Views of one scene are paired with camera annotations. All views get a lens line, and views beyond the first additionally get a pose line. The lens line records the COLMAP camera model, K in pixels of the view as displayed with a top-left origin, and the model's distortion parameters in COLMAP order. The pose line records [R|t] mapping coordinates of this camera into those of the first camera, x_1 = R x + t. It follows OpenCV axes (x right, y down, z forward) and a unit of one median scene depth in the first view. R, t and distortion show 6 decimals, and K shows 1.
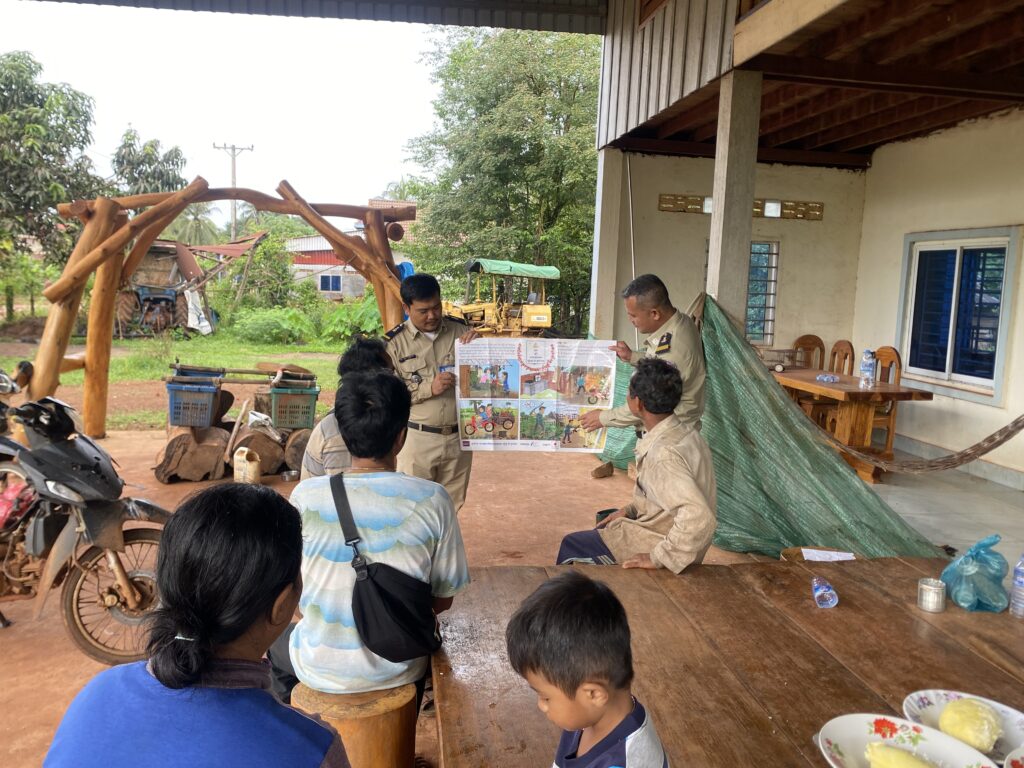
lens RADIAL K [[789.1, 0, 512.0], [0, 789.1, 384.0], [0, 0, 1]] dist [0.005024, -0.004614]
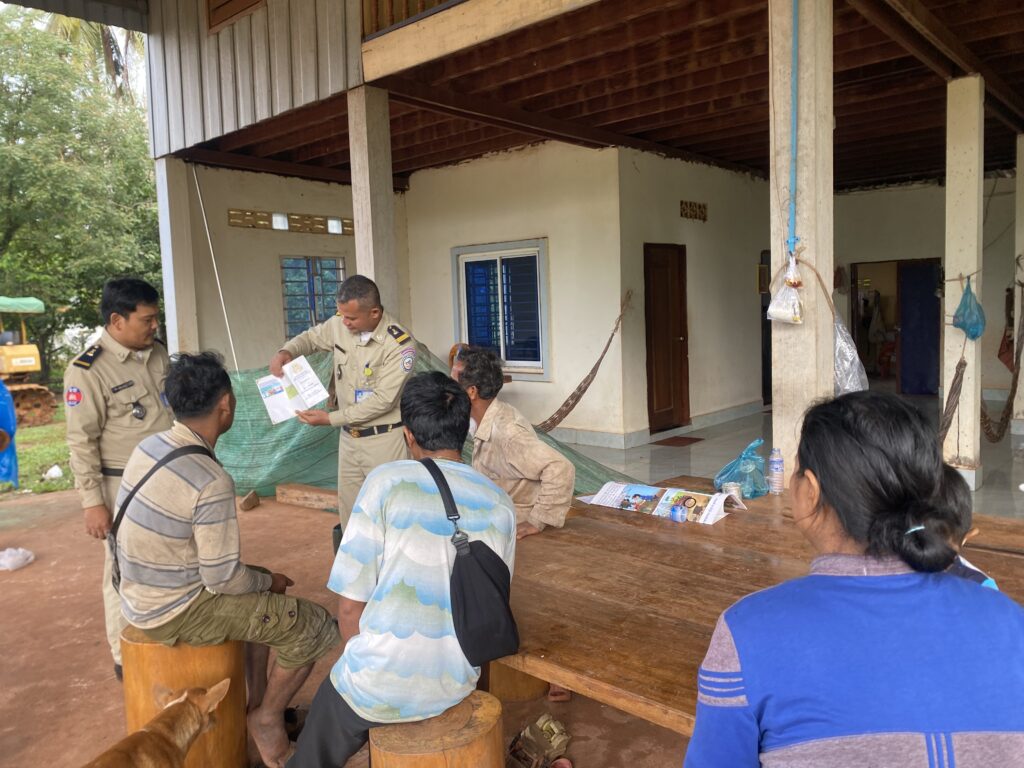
lens RADIAL K [[775.0, 0, 512.0], [0, 775.0, 384.0], [0, 0, 1]] dist [0.076795, -0.104506]
pose [[0.770771, -0.121040, 0.625509, -0.182395], [0.143049, 0.989599, 0.015225, 0.004707], [-0.620846, 0.077743, 0.780068, 0.067616]]
